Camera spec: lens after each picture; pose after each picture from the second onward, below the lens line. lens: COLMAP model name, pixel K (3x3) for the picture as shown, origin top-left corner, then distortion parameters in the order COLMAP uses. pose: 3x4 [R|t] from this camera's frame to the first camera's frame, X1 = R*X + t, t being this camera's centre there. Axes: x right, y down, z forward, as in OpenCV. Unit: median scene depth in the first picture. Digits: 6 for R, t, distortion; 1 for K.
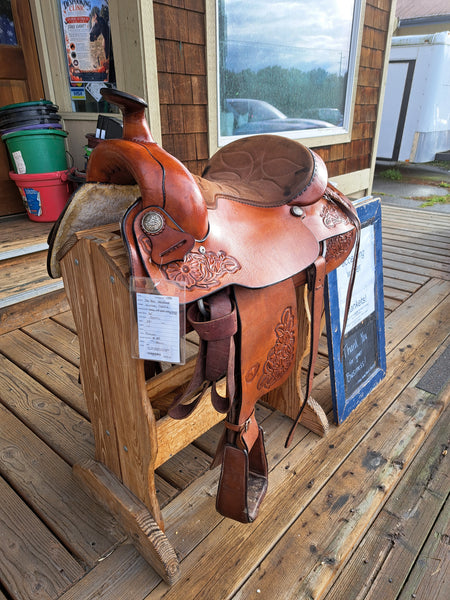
lens RADIAL K [[435.3, 0, 229.3], [0, 435.3, 301.6], [0, 0, 1]] dist [0.044526, -0.040957]
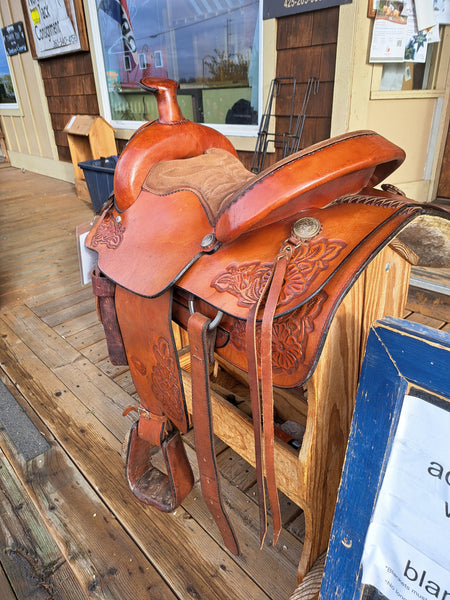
lens RADIAL K [[435.3, 0, 218.1], [0, 435.3, 298.2], [0, 0, 1]] dist [0.044526, -0.040957]
pose [[-0.144636, 0.422939, -0.894541, 0.336355], [-0.363722, 0.818029, 0.445573, -0.184716], [0.920210, 0.389810, 0.035516, 0.425202]]
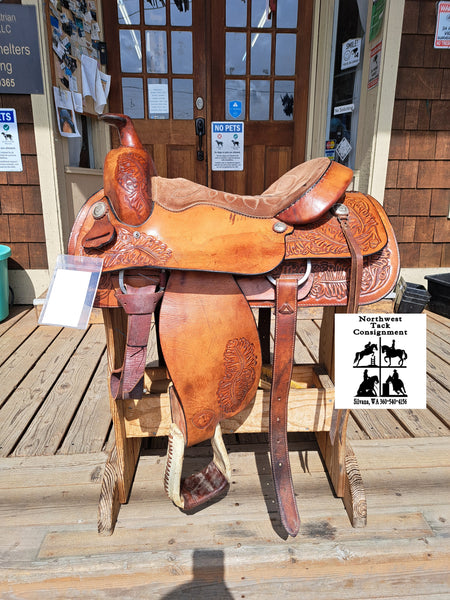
lens RADIAL K [[435.3, 0, 220.0], [0, 435.3, 299.1], [0, 0, 1]] dist [0.044526, -0.040957]
pose [[0.695812, 0.186325, -0.693634, 0.388320], [-0.295683, 0.954439, -0.040228, 0.019208], [0.654536, 0.233087, 0.719203, 0.097713]]
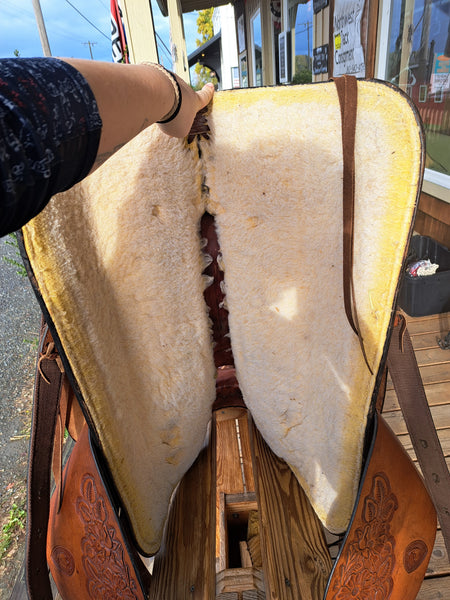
lens RADIAL K [[438.1, 0, 223.6], [0, 438.1, 302.4], [0, 0, 1]] dist [0.012028, -0.002315]
pose [[-0.716672, 0.352902, -0.601532, 0.168874], [-0.207421, 0.715634, 0.666967, -0.422065], [0.665851, 0.602767, -0.439676, 0.510585]]
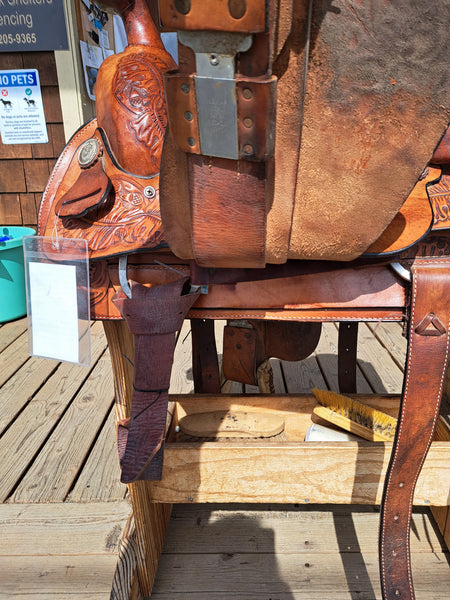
lens RADIAL K [[435.3, 0, 226.9], [0, 435.3, 297.6], [0, 0, 1]] dist [0.044526, -0.040957]
pose [[0.628106, 0.208168, -0.749766, 0.256685], [-0.291983, 0.956196, 0.020878, 0.005609], [0.721269, 0.205805, 0.661374, 0.208751]]
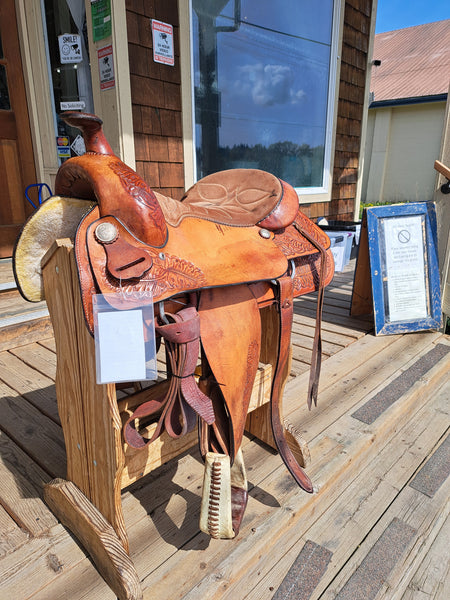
lens RADIAL K [[435.3, 0, 231.7], [0, 435.3, 299.8], [0, 0, 1]] dist [0.044526, -0.040957]
pose [[0.999753, 0.007910, -0.020754, 0.121417], [-0.010844, 0.989332, -0.145276, 0.055219], [0.019383, 0.145465, 0.989174, -0.023242]]
